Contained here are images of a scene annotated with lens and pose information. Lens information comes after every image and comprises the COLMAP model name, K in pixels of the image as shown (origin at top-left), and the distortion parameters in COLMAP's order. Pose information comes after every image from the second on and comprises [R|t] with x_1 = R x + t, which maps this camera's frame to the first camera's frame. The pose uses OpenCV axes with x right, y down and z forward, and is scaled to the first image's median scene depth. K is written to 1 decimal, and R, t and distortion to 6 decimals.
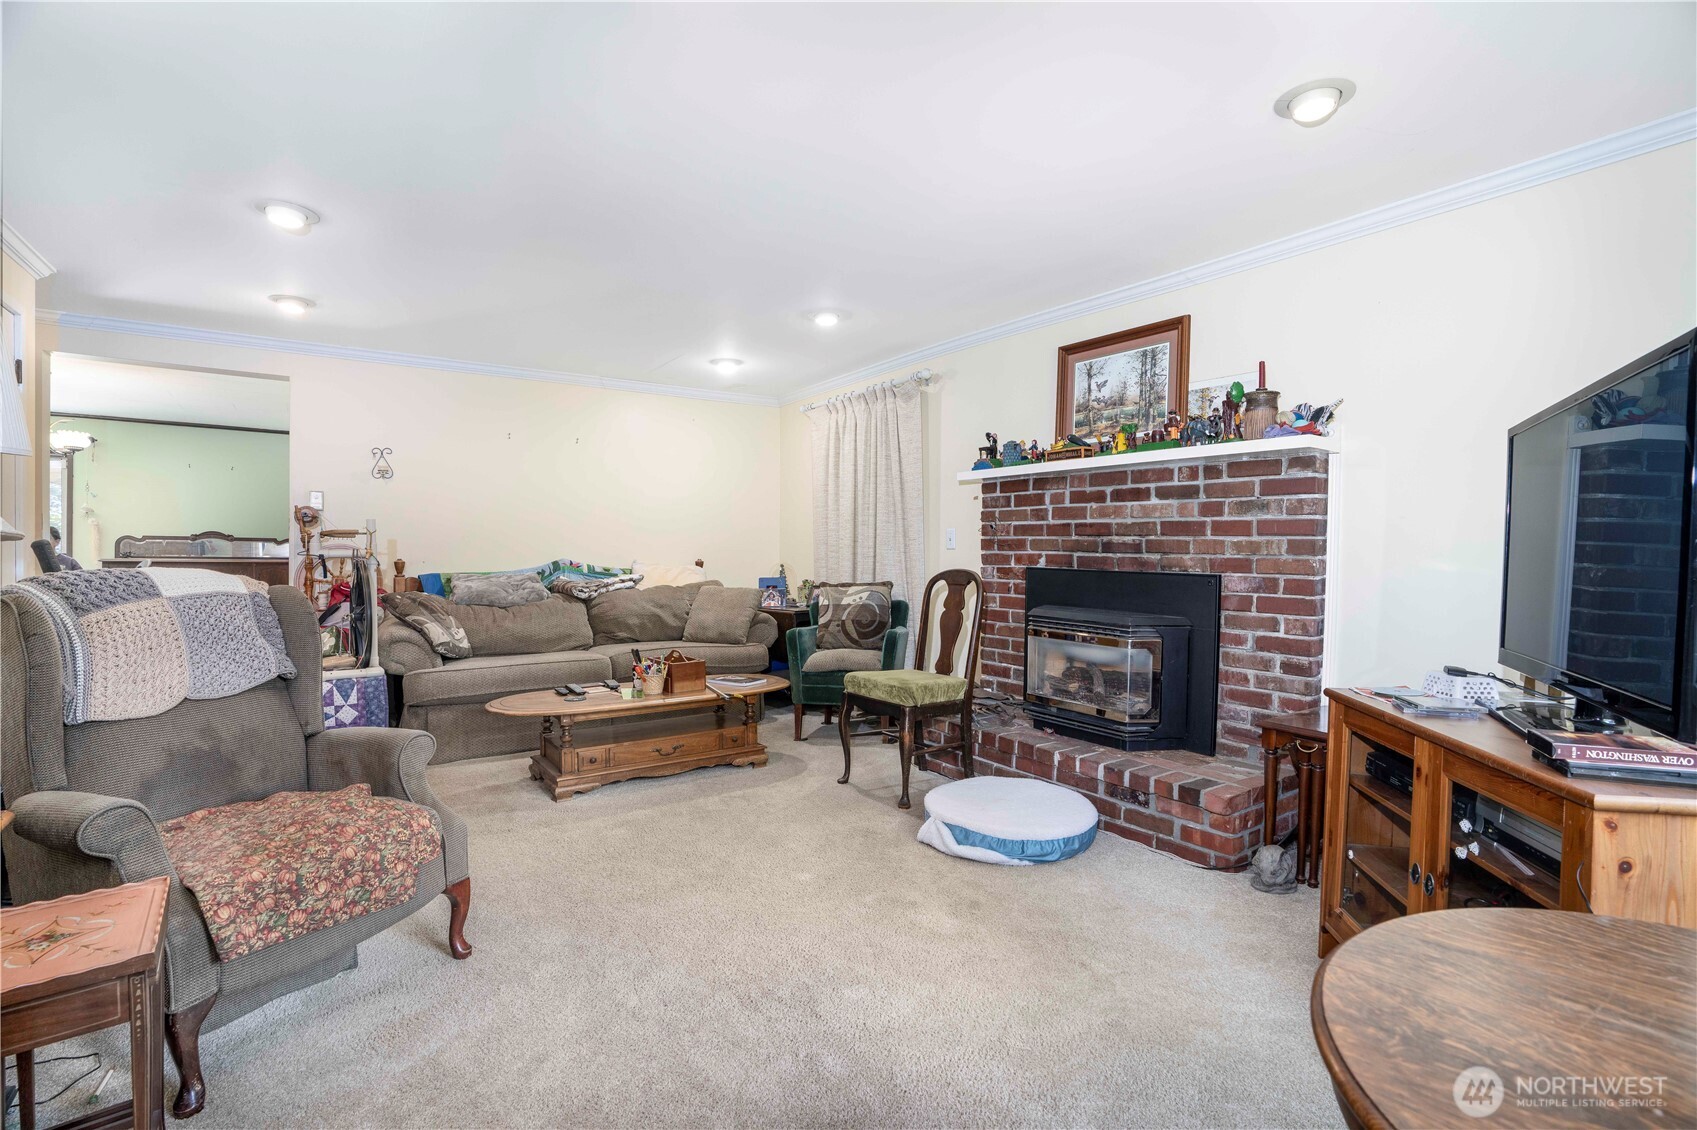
lens RADIAL K [[782.9, 0, 852.7], [0, 782.9, 557.5], [0, 0, 1]] dist [-0.001470, -0.000098]
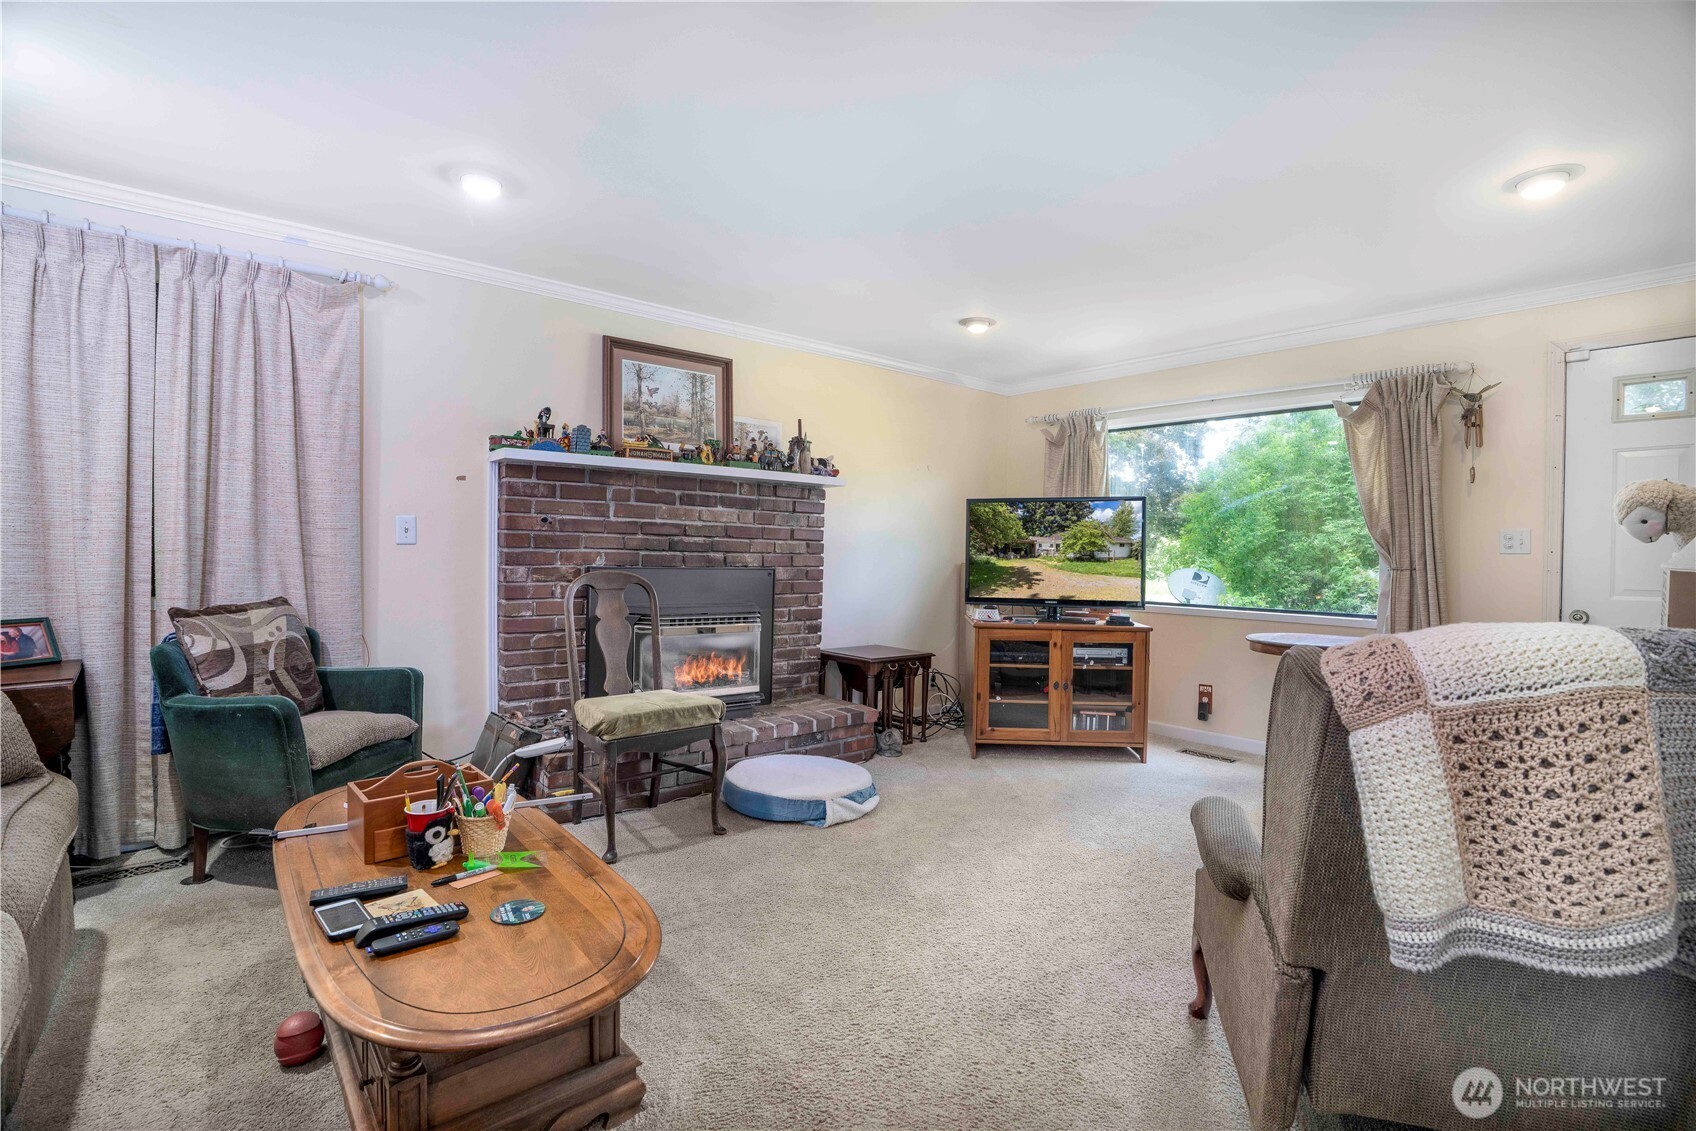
lens RADIAL K [[782.5, 0, 850.7], [0, 782.5, 568.2], [0, 0, 1]] dist [-0.001470, -0.000098]
pose [[-0.047629, -0.026259, 0.998520, -0.768548], [-0.002487, 0.999654, 0.026170, -0.011939], [-0.998862, -0.001237, -0.047678, 0.812268]]
